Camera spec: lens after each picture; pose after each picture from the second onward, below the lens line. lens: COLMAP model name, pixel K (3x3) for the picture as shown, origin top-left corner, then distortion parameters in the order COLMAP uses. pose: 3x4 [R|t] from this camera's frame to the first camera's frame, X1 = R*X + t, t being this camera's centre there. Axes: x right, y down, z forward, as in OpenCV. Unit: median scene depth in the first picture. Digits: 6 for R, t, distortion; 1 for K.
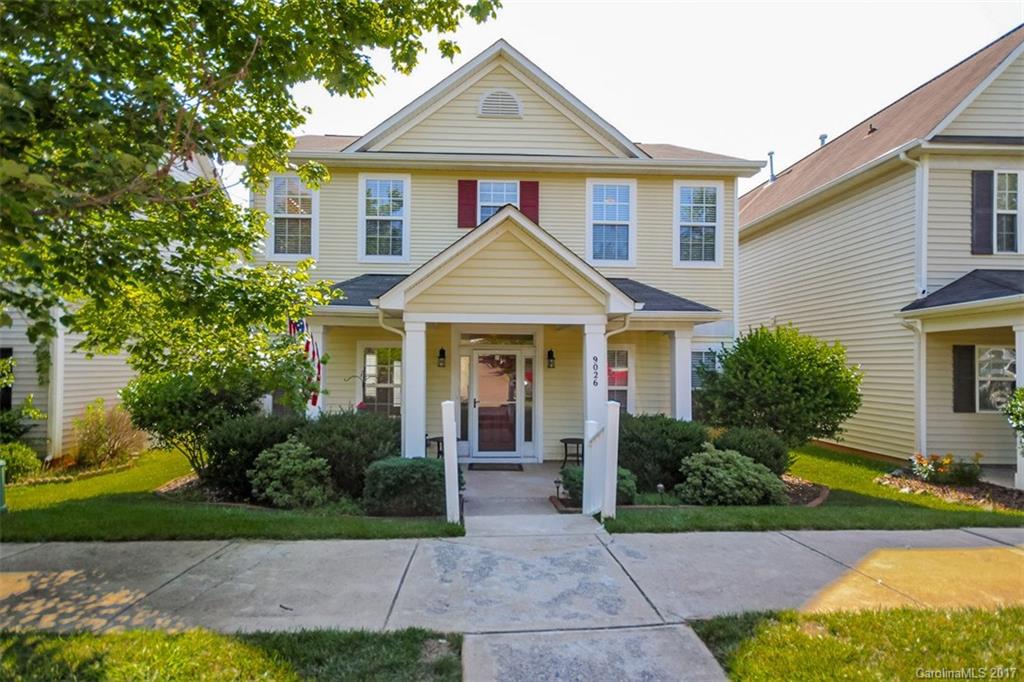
lens RADIAL K [[510.7, 0, 513.1], [0, 510.7, 345.1], [0, 0, 1]] dist [0.016922, 0.000032]
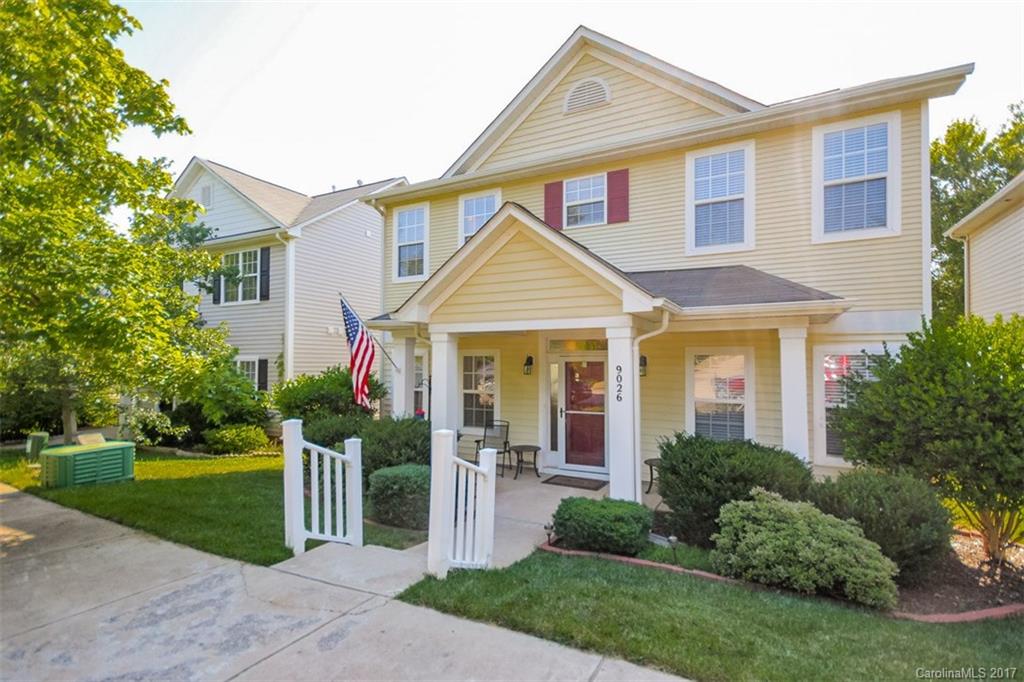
lens RADIAL K [[475.3, 0, 511.9], [0, 475.3, 341.7], [0, 0, 1]] dist [0.020693, 0.000570]
pose [[0.868978, -0.028154, -0.494049, 0.289430], [0.022103, 0.999592, -0.018086, -0.004931], [0.494357, 0.004796, 0.869246, 0.177608]]
